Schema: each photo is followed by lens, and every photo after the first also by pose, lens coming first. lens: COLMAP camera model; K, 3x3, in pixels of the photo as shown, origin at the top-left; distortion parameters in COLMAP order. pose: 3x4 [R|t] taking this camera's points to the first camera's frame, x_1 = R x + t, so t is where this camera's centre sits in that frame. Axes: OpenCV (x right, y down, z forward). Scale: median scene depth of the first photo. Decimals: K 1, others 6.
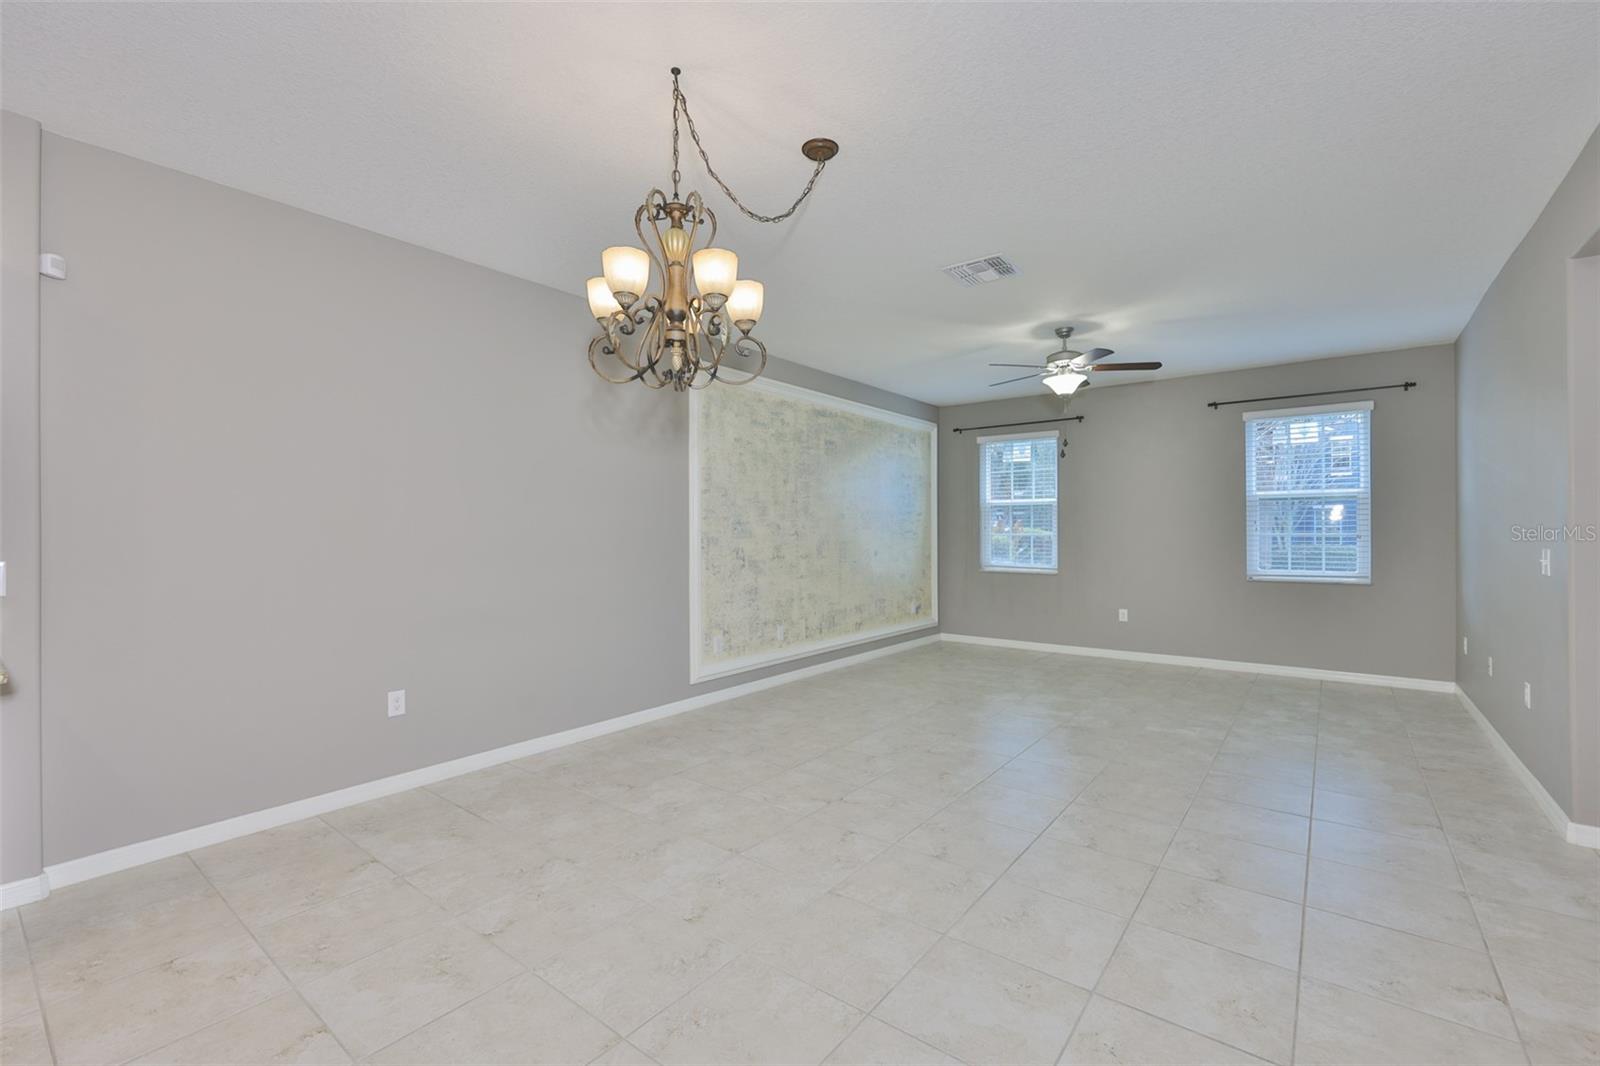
lens RADIAL K [[683.9, 0, 799.5], [0, 683.9, 530.8], [0, 0, 1]] dist [-0.001995, 0.000023]
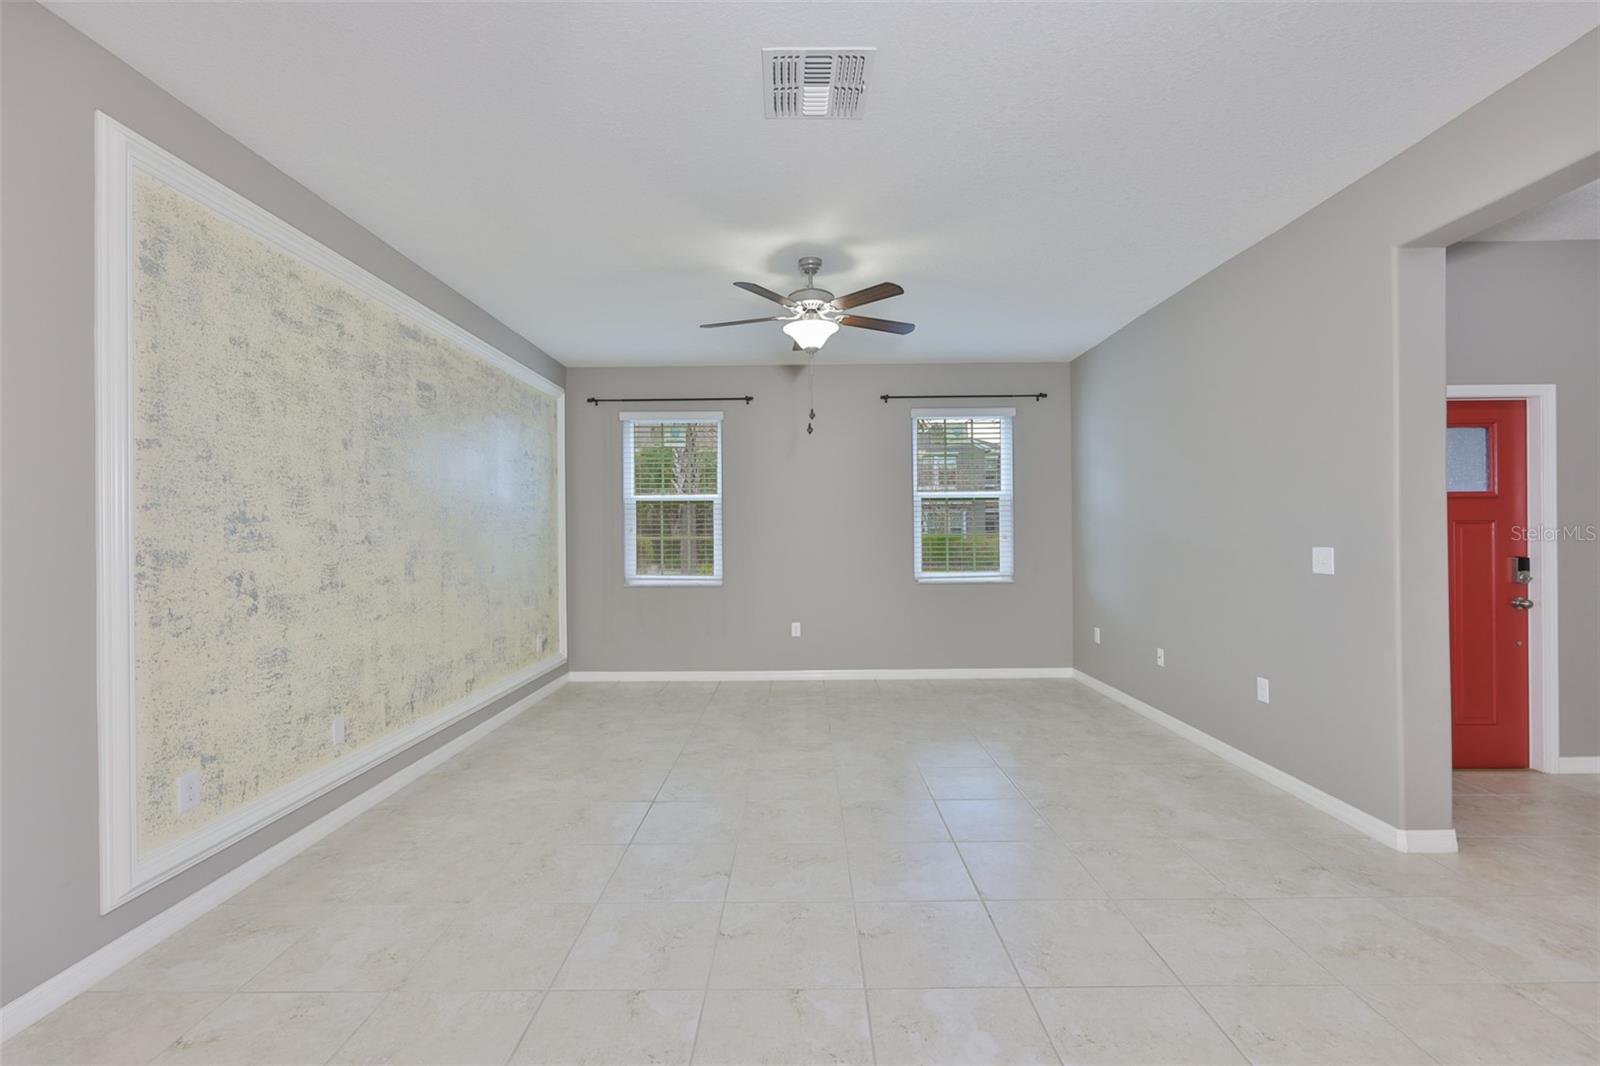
lens RADIAL K [[683.9, 0, 798.3], [0, 683.9, 530.9], [0, 0, 1]] dist [-0.001995, 0.000023]
pose [[0.794760, -0.003007, 0.606916, -0.065279], [0.006583, 0.999972, -0.003666, 0.000994], [-0.606887, 0.006909, 0.794758, 0.366777]]
